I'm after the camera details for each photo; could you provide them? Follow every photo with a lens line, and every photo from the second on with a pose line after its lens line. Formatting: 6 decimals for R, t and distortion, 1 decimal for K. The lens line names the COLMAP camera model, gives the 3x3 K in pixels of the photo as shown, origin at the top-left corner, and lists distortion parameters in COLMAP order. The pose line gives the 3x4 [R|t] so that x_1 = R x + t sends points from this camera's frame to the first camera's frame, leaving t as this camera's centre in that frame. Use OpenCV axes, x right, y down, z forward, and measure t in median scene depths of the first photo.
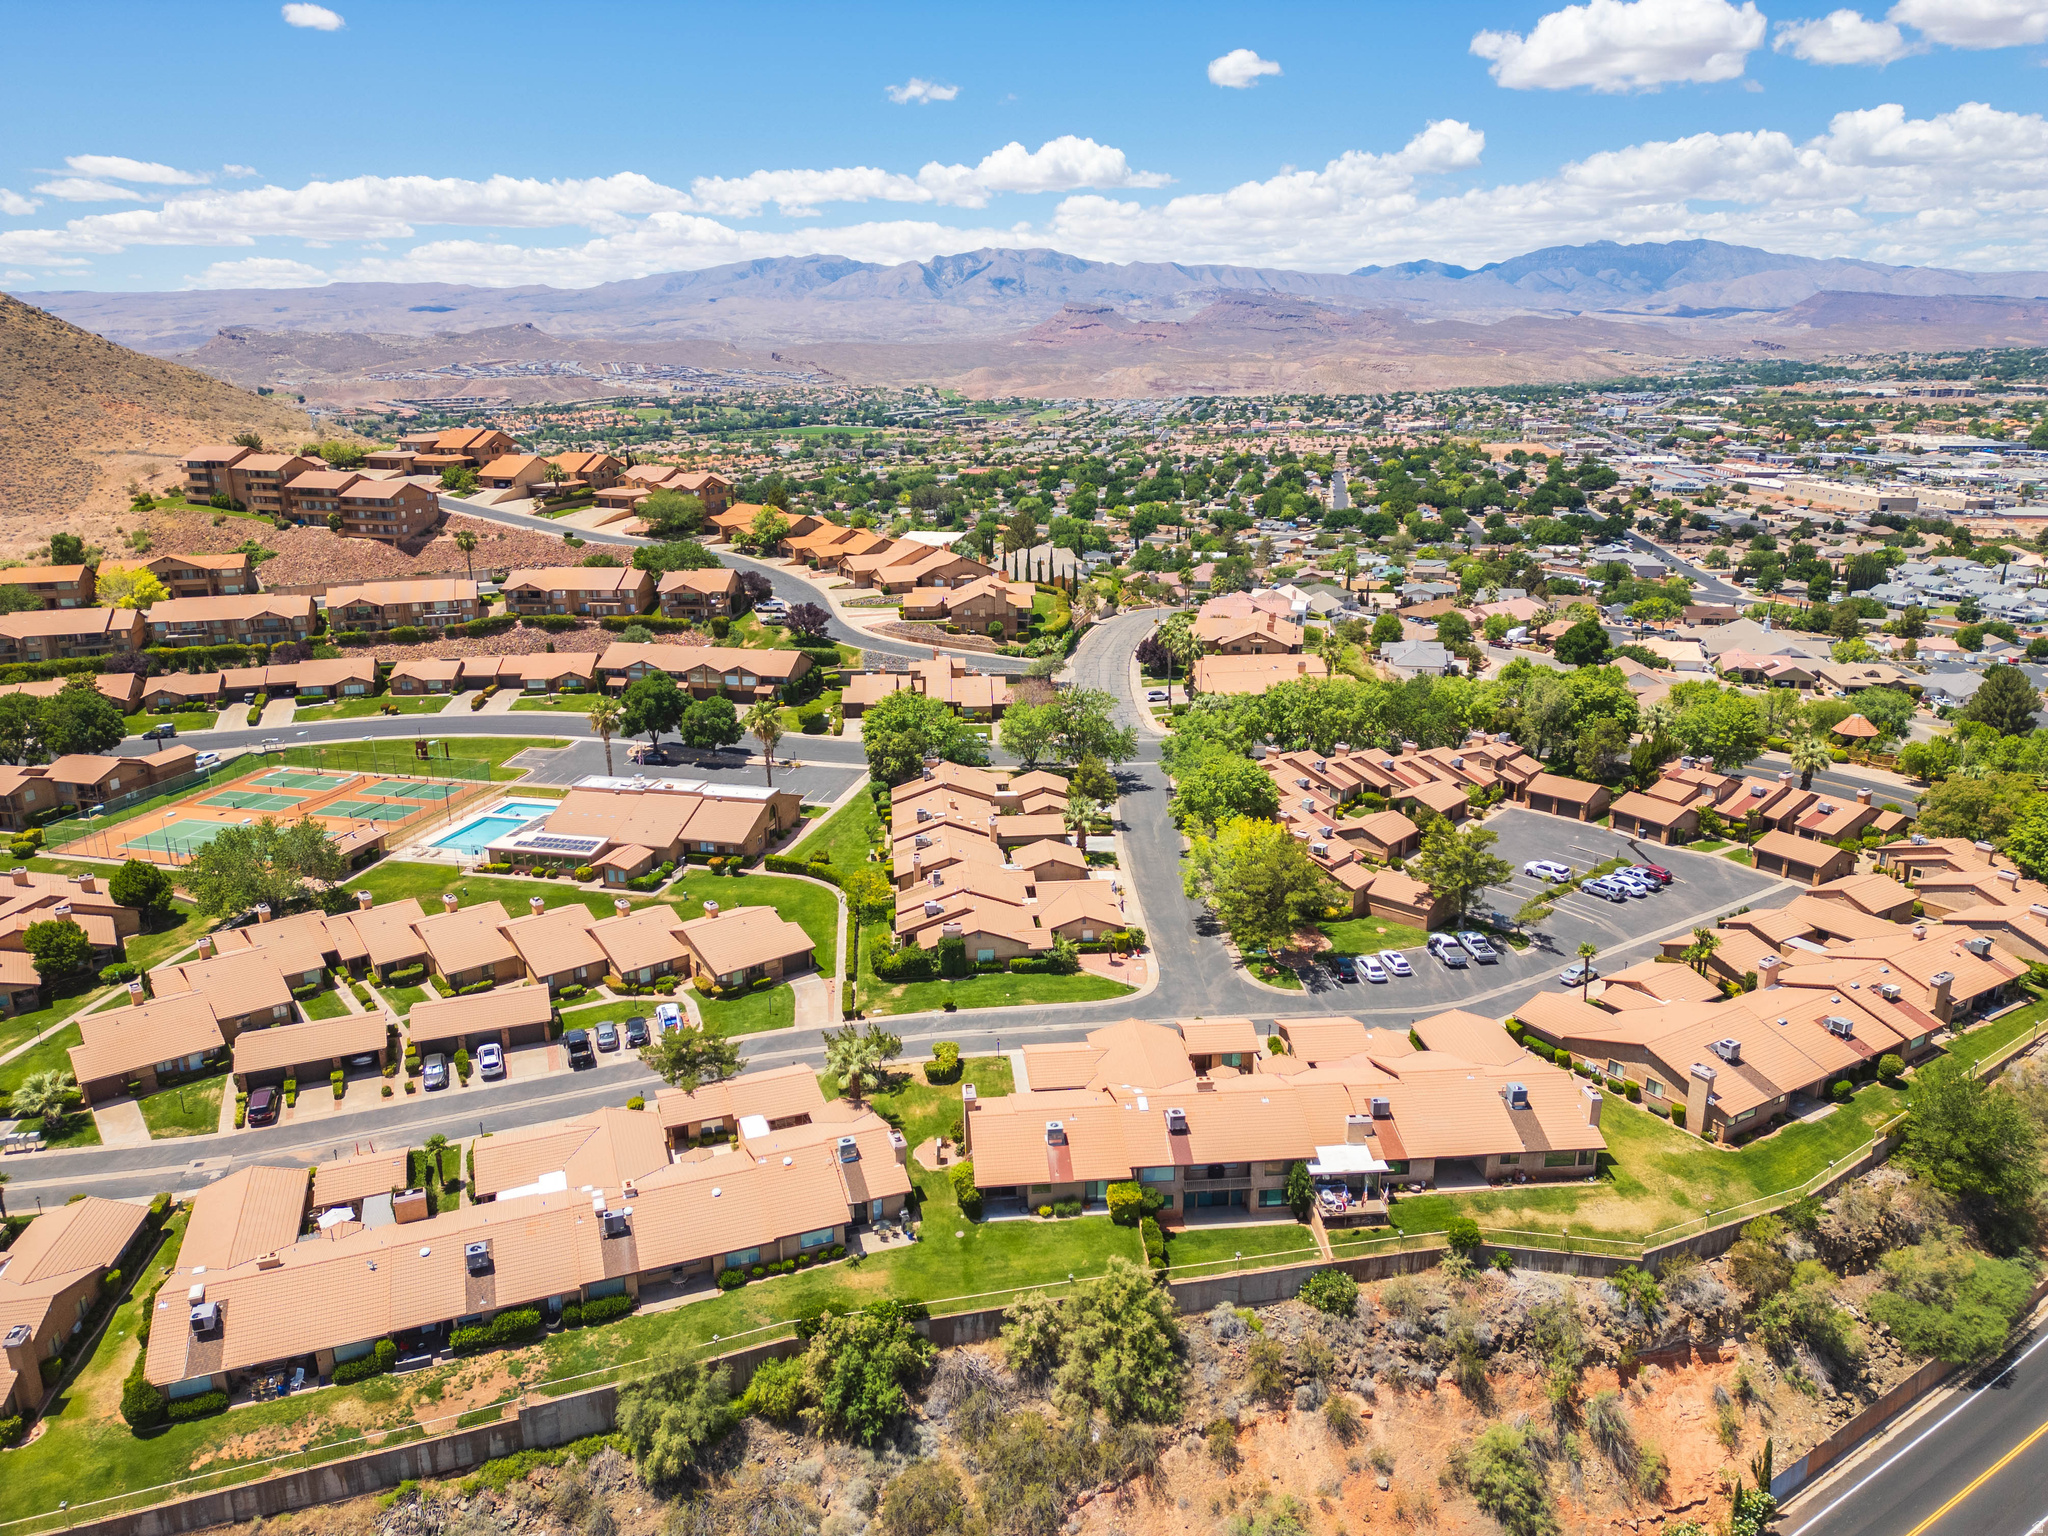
lens RADIAL K [[1437.2, 0, 1029.4], [0, 1437.2, 767.8], [0, 0, 1]] dist [0.079405, -0.075015]
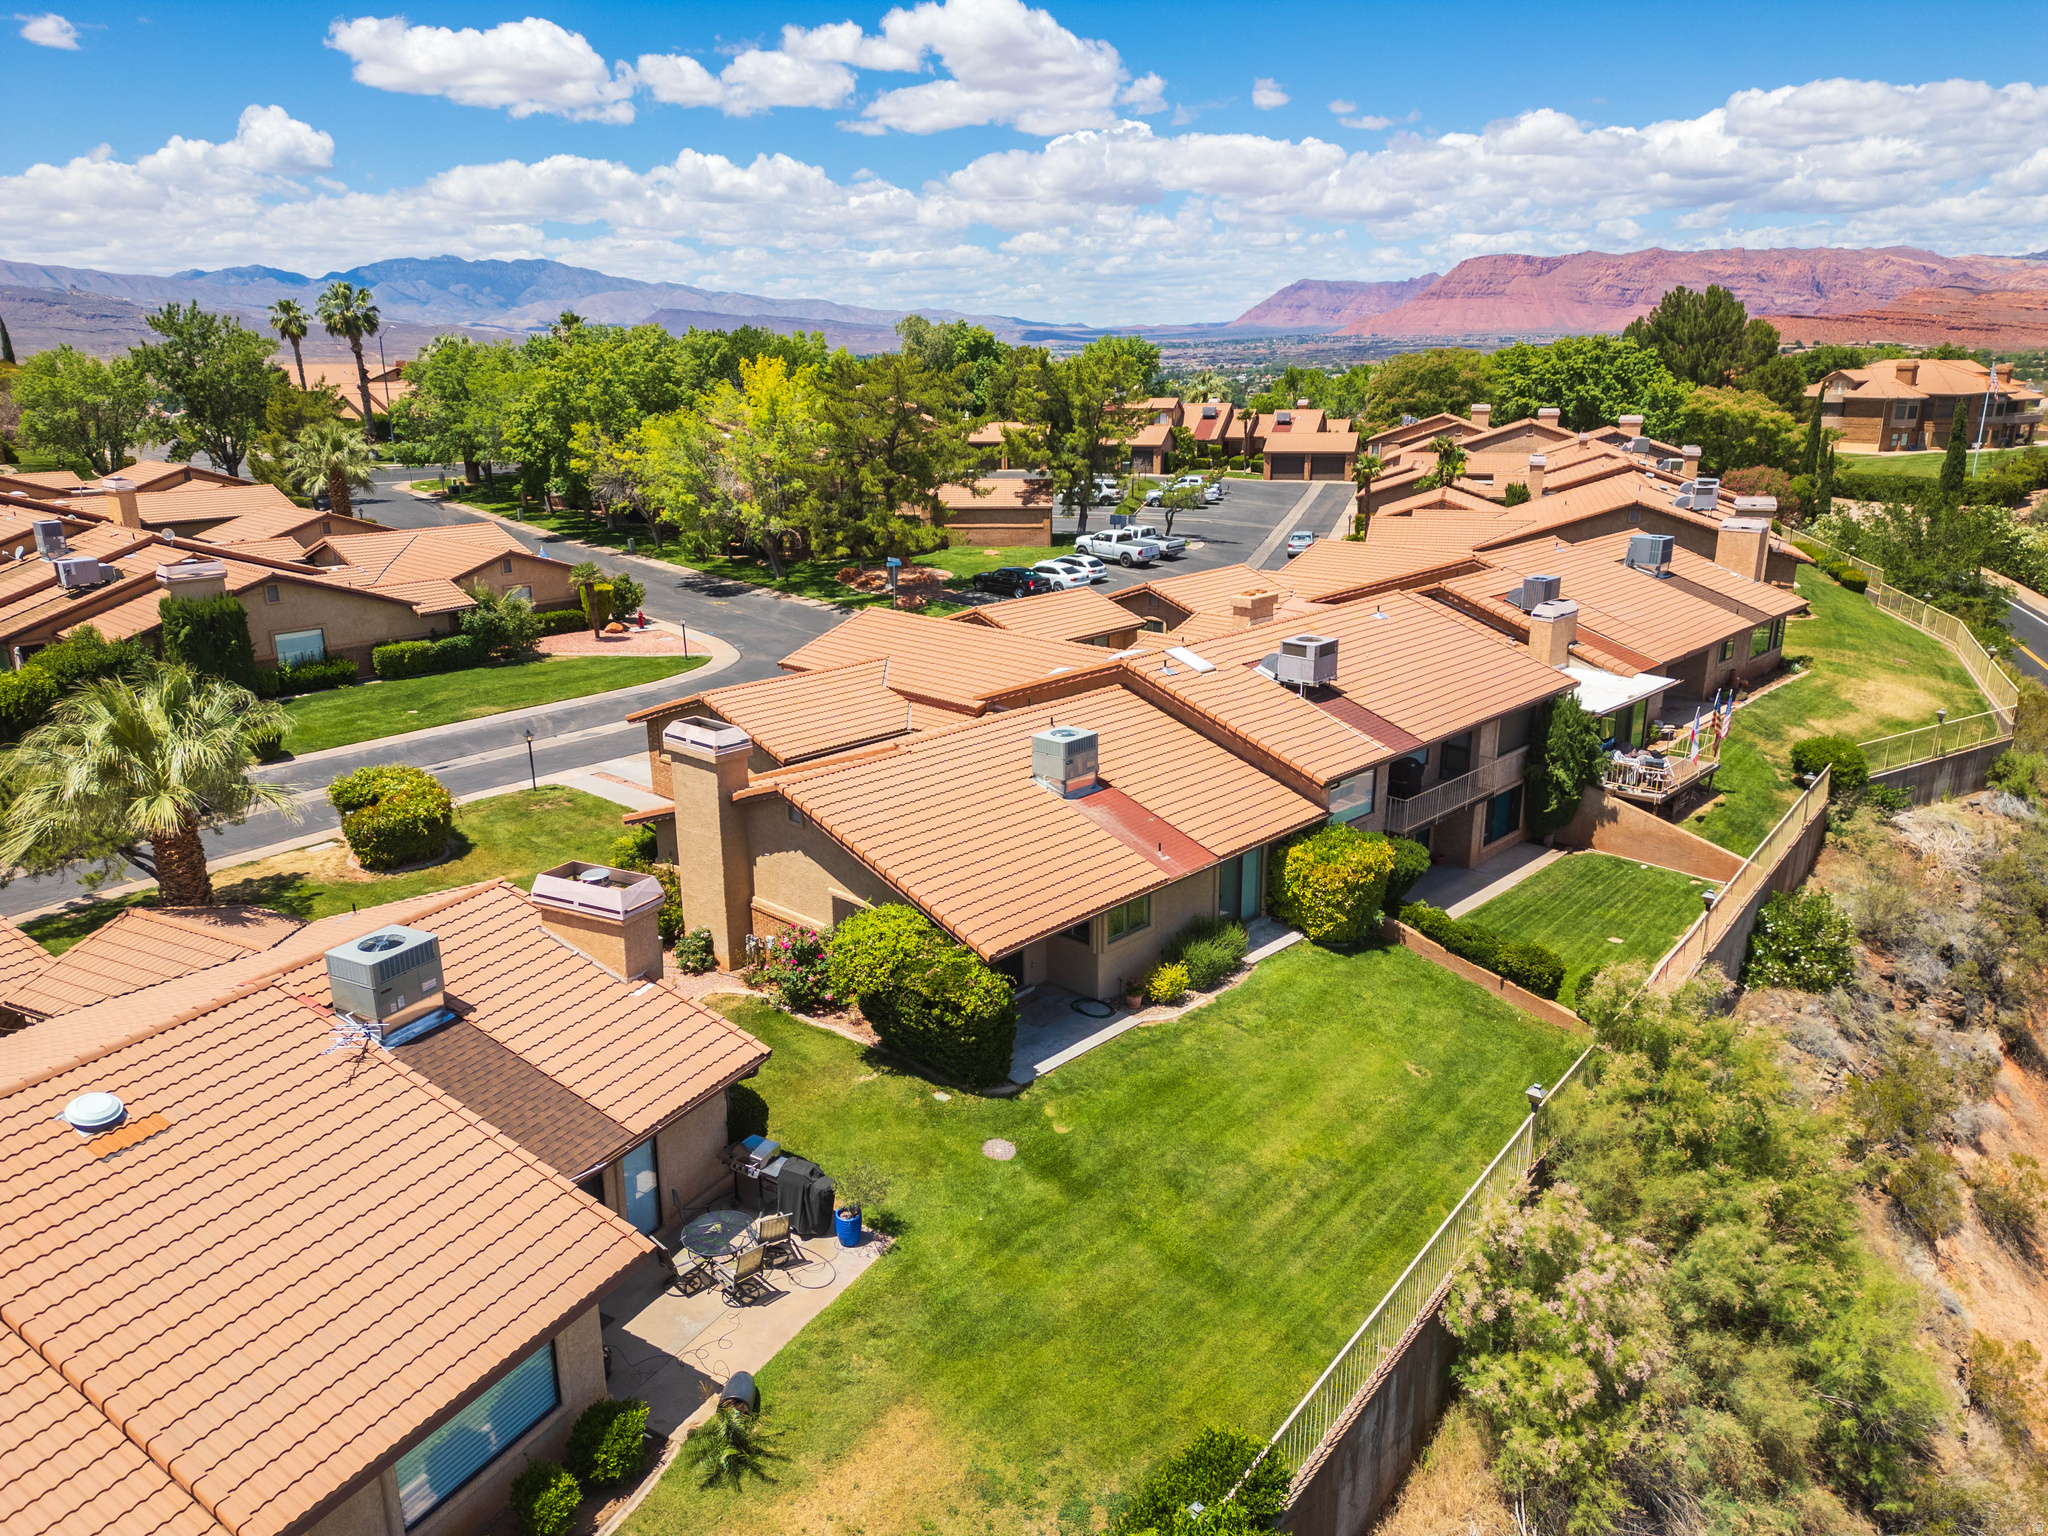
lens RADIAL K [[1437.2, 0, 1029.4], [0, 1437.2, 767.8], [0, 0, 1]] dist [0.079405, -0.075015]
pose [[0.753684, -0.183705, 0.631041, -0.137820], [0.191613, 0.979849, 0.056395, 0.180766], [-0.628685, 0.078412, 0.773697, 0.590028]]
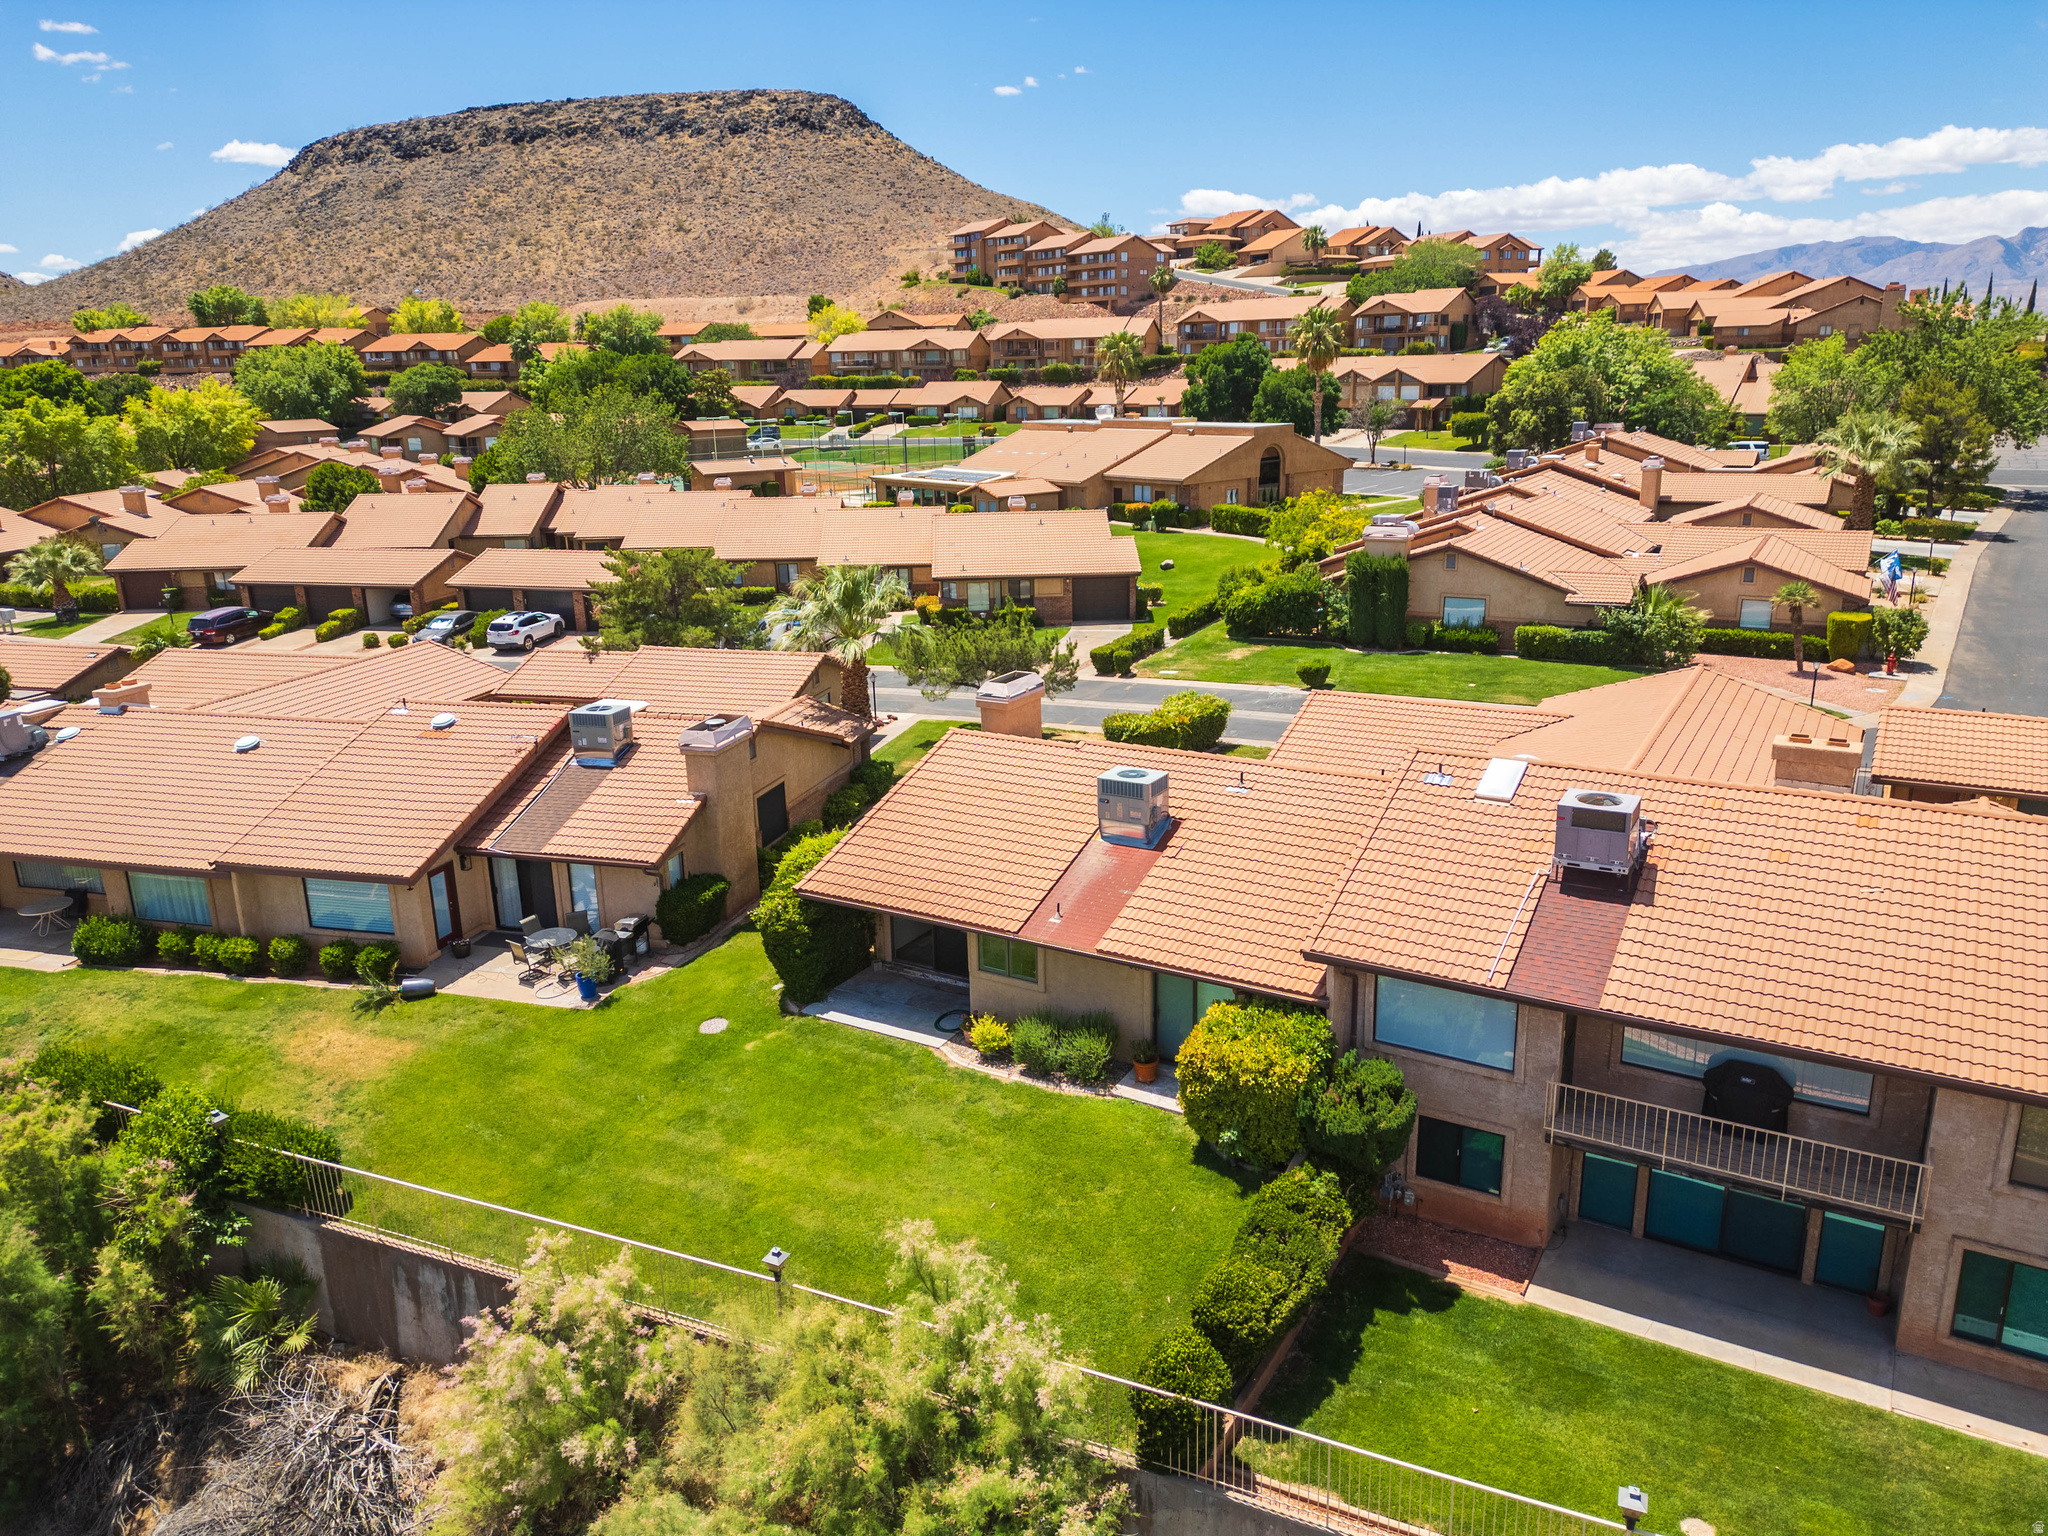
lens RADIAL K [[1437.2, 0, 1029.4], [0, 1437.2, 767.8], [0, 0, 1]] dist [0.079405, -0.075015]
pose [[0.807166, 0.150282, -0.570875, 0.121854], [-0.153981, 0.987174, 0.042156, 0.181969], [0.569889, 0.053877, 0.819954, 0.581970]]
